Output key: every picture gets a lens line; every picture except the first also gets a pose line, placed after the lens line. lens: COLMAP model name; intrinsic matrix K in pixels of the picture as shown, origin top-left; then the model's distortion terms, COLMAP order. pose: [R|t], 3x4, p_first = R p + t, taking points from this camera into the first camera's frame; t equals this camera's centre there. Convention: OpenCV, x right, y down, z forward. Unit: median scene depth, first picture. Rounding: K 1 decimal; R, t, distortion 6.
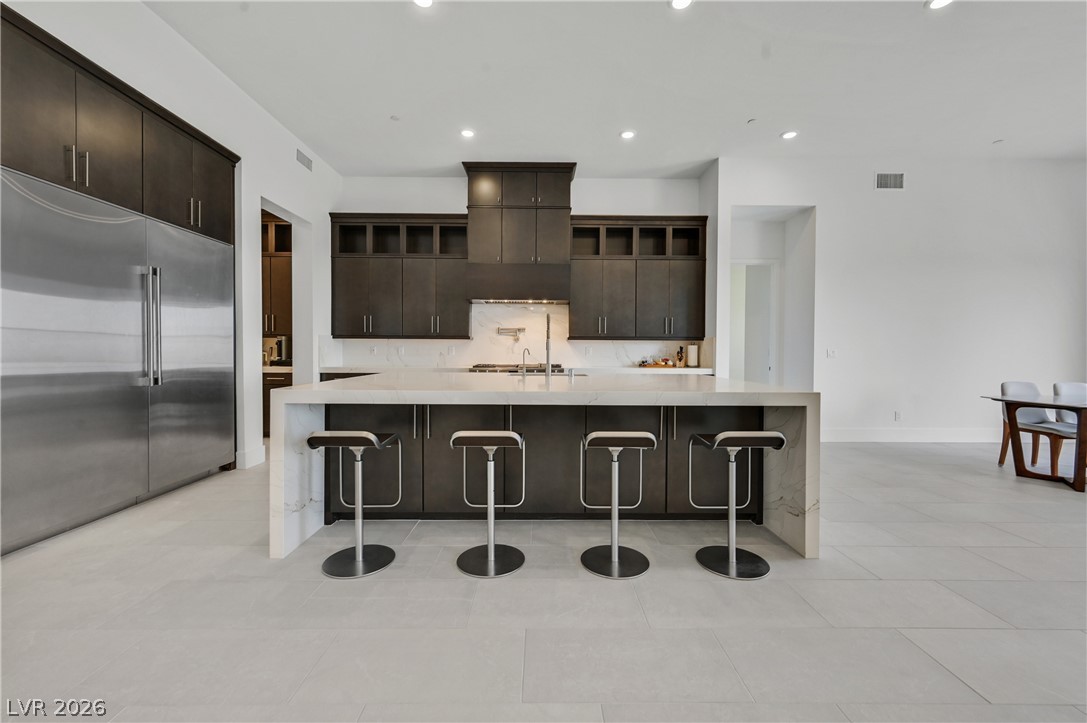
lens RADIAL K [[433.6, 0, 541.5], [0, 433.6, 358.9], [0, 0, 1]] dist [0.002872, 0.000161]
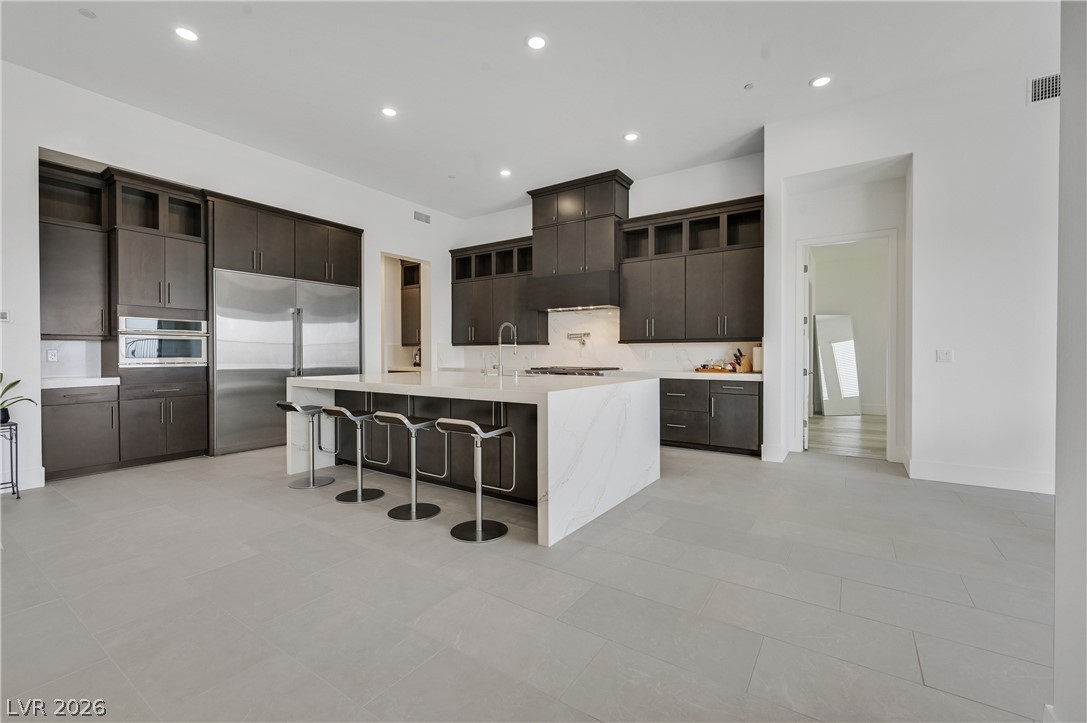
lens RADIAL K [[461.5, 0, 544.1], [0, 461.5, 353.5], [0, 0, 1]] dist [0.010139, -0.000080]
pose [[0.824720, -0.006749, -0.565501, 0.538885], [-0.004639, 0.999814, -0.018699, 0.000359], [0.565522, 0.018045, 0.824536, 0.015712]]
